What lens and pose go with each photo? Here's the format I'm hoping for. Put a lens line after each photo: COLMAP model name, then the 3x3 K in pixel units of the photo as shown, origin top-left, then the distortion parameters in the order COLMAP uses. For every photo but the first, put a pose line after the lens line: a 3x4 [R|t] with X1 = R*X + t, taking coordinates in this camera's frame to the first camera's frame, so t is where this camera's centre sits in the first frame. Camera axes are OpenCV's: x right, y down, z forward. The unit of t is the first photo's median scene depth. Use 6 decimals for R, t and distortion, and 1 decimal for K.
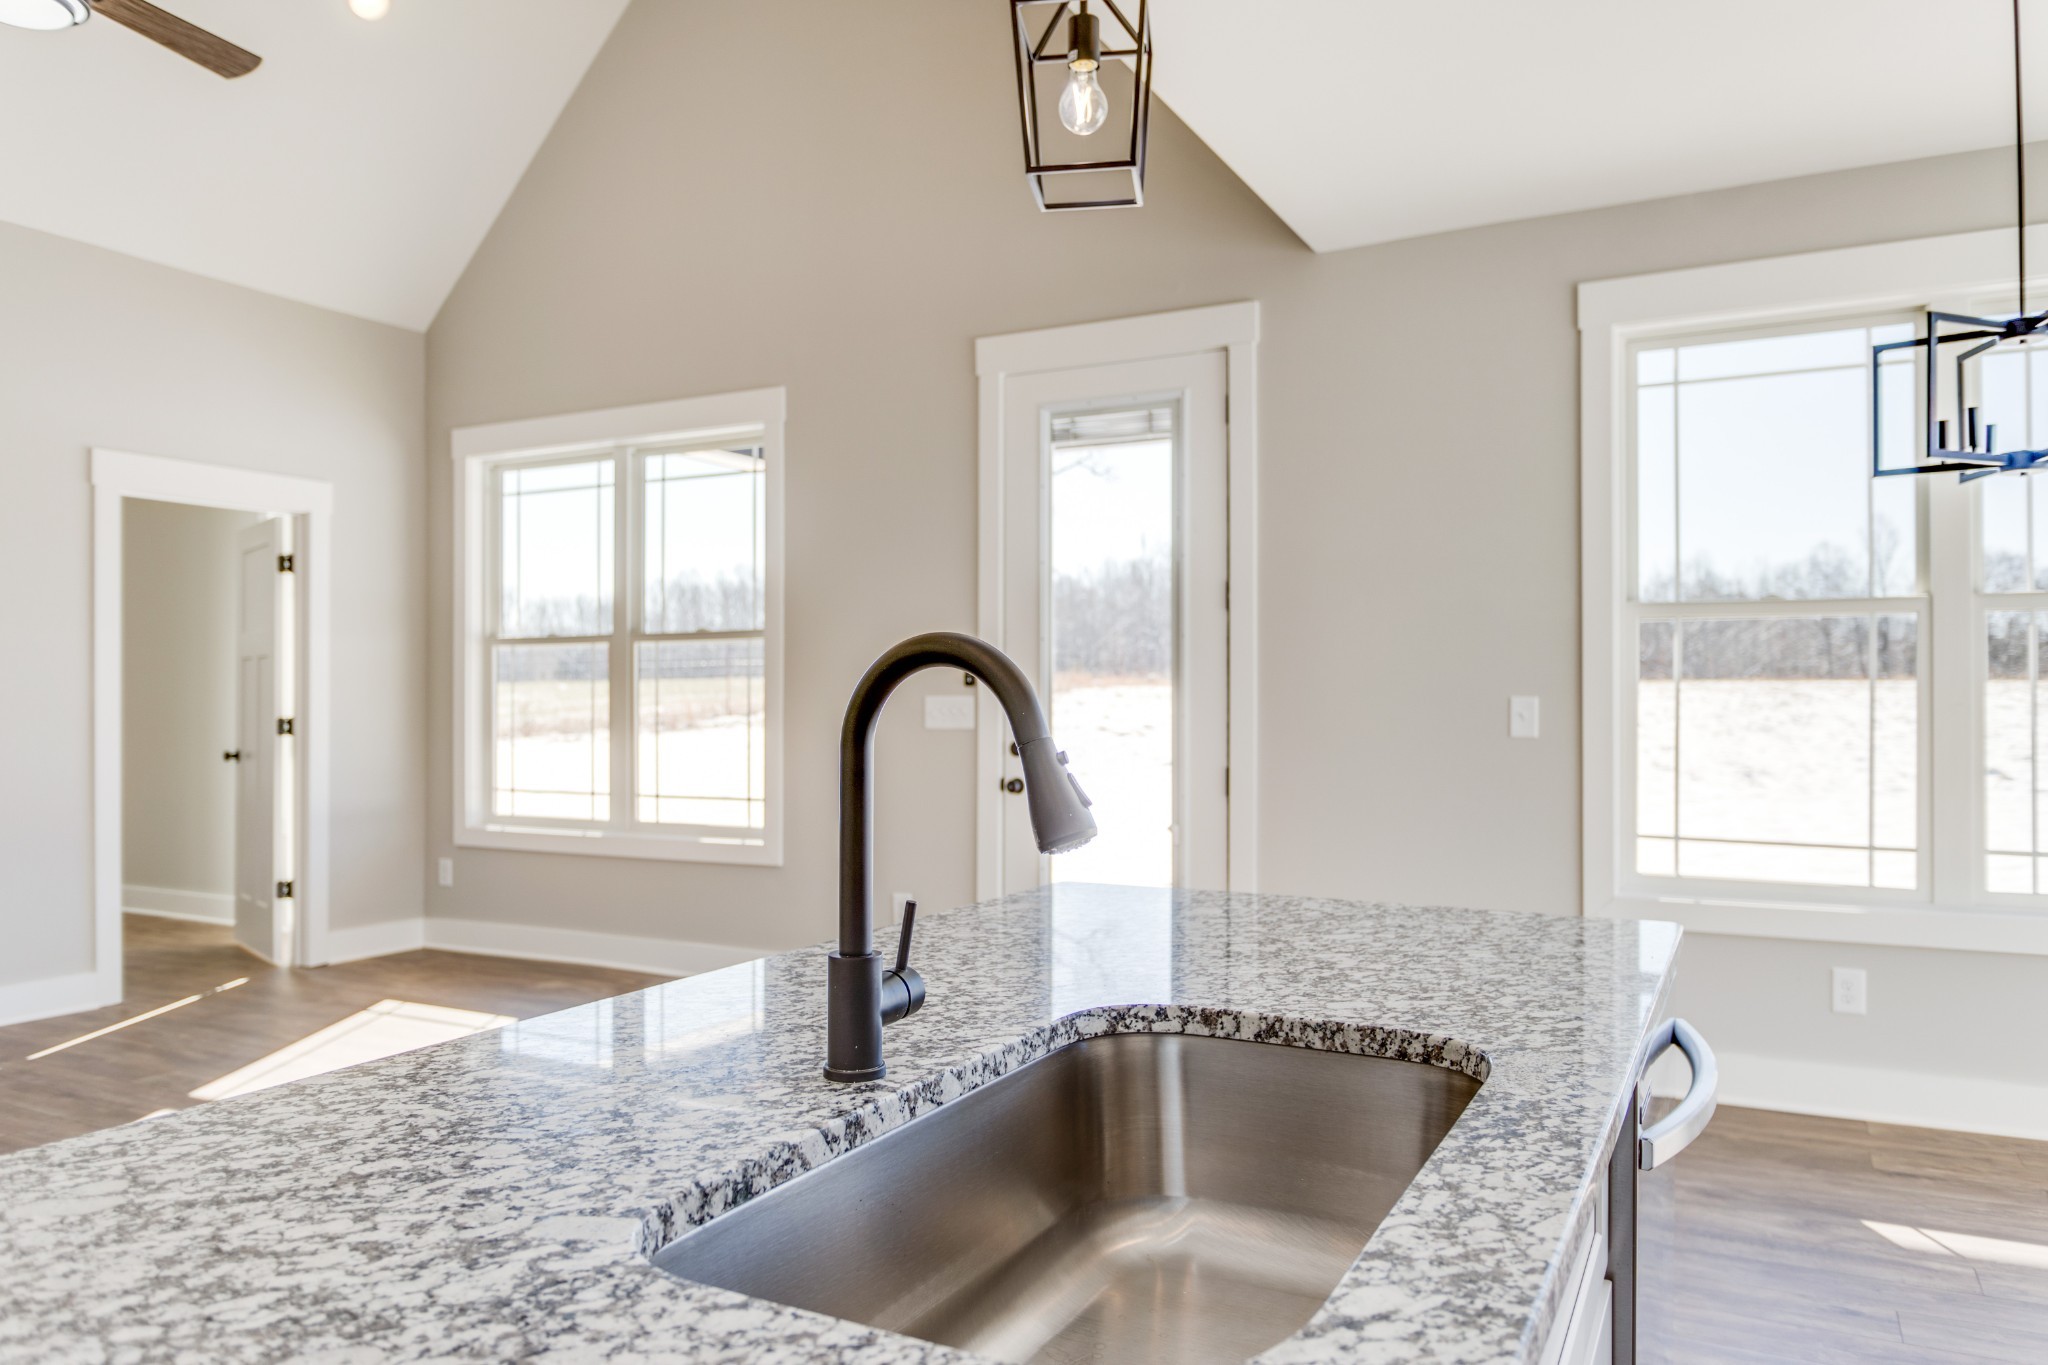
lens RADIAL K [[996.8, 0, 1040.9], [0, 996.8, 677.0], [0, 0, 1]] dist [0.004357, -0.000145]
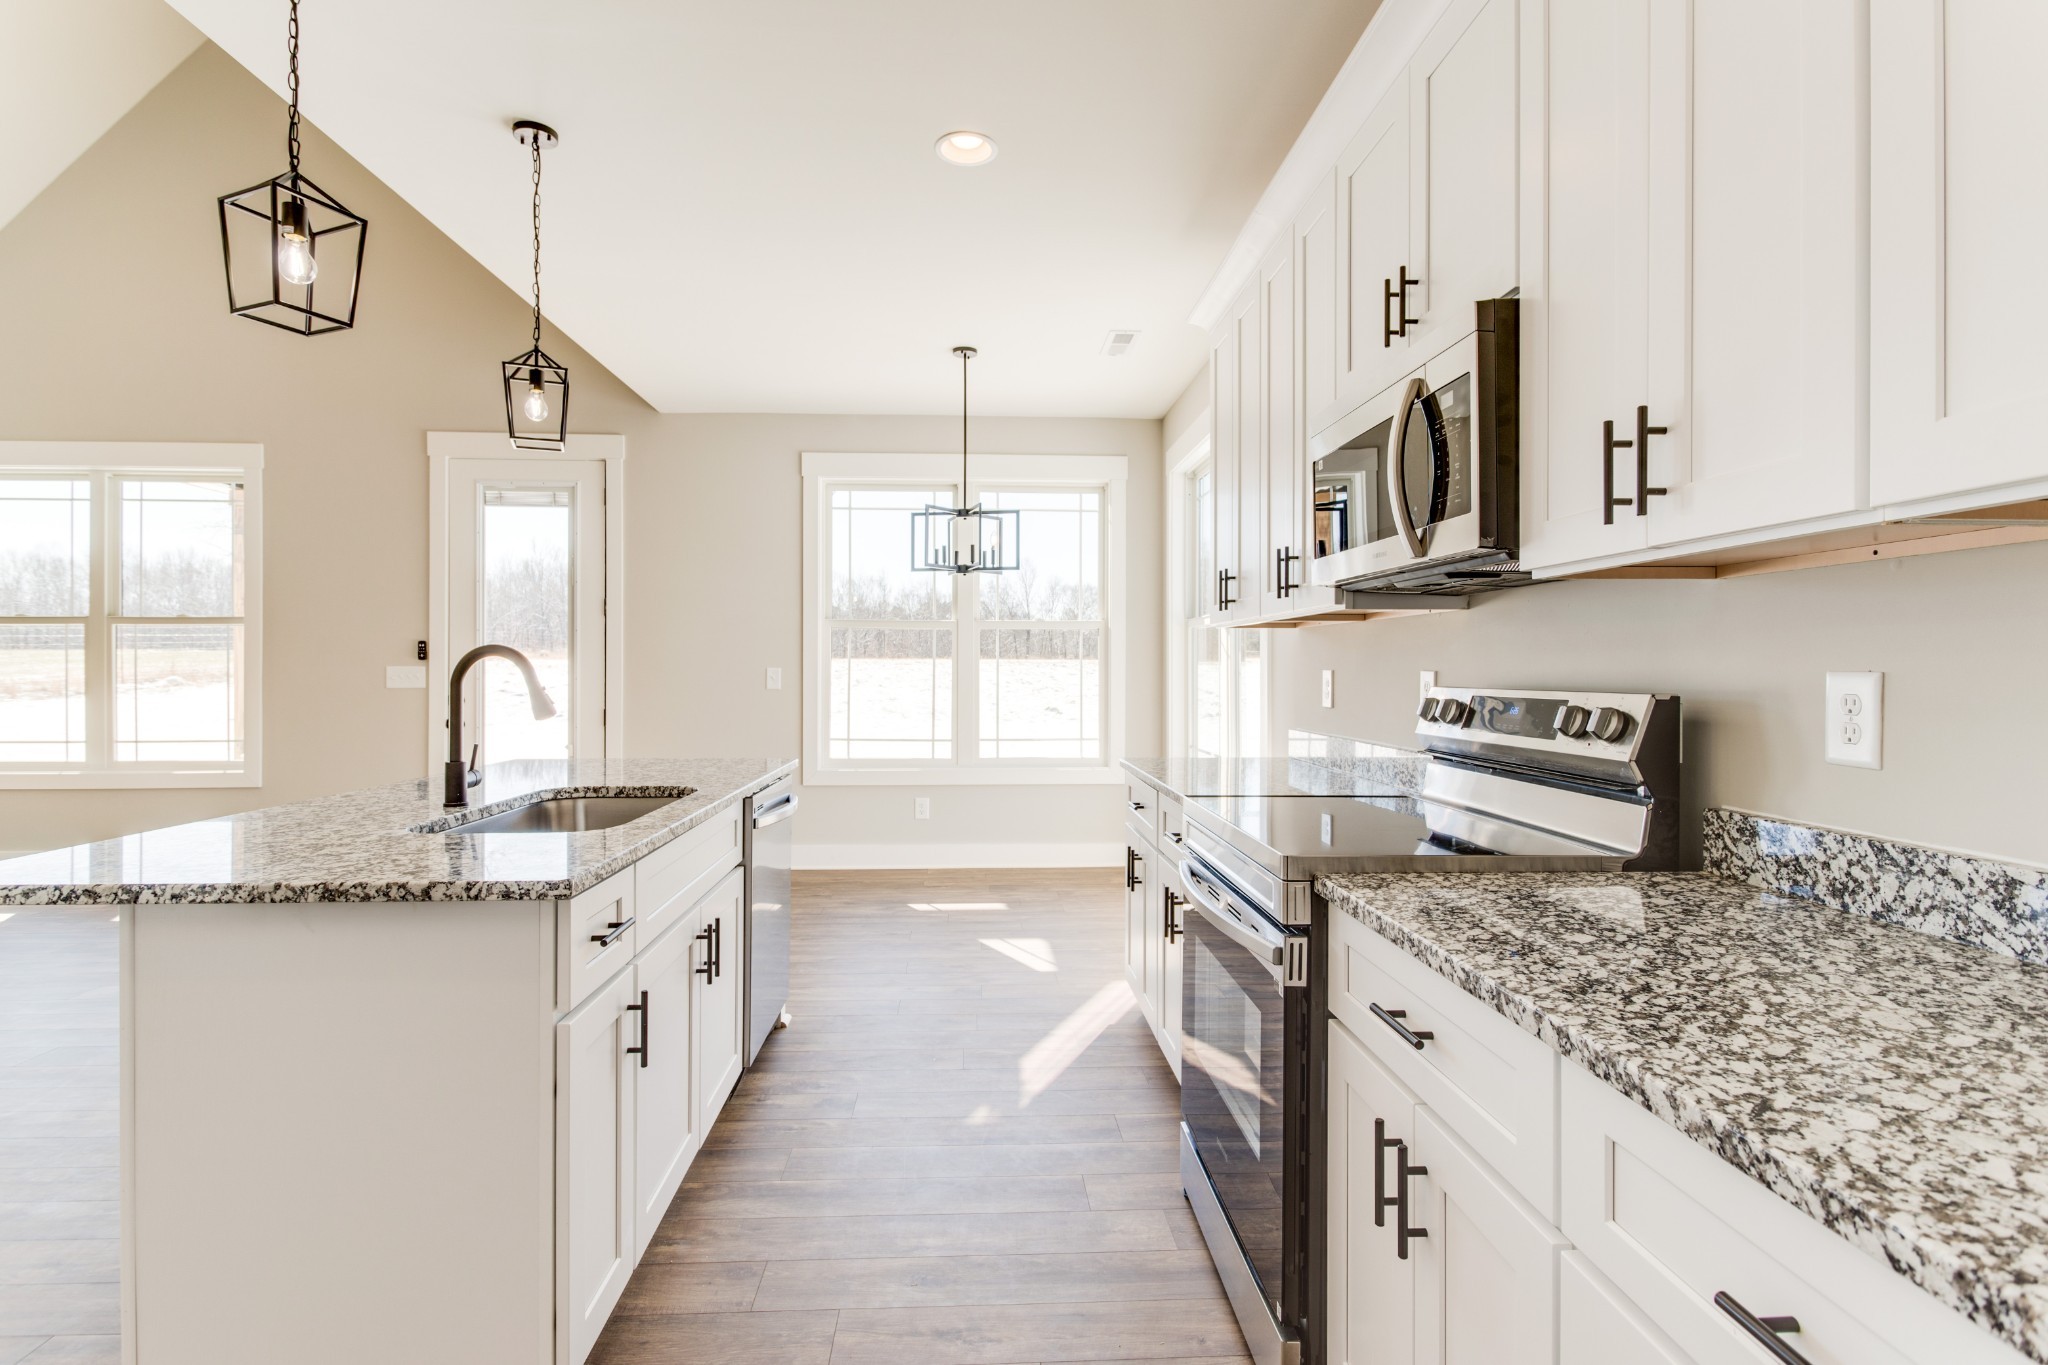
lens RADIAL K [[996.8, 0, 1040.9], [0, 996.8, 677.0], [0, 0, 1]] dist [0.004357, -0.000145]
pose [[0.827605, -0.002324, 0.561305, -0.153710], [-0.014544, 0.999567, 0.025583, -0.018146], [-0.561122, -0.029337, 0.827213, -0.833180]]
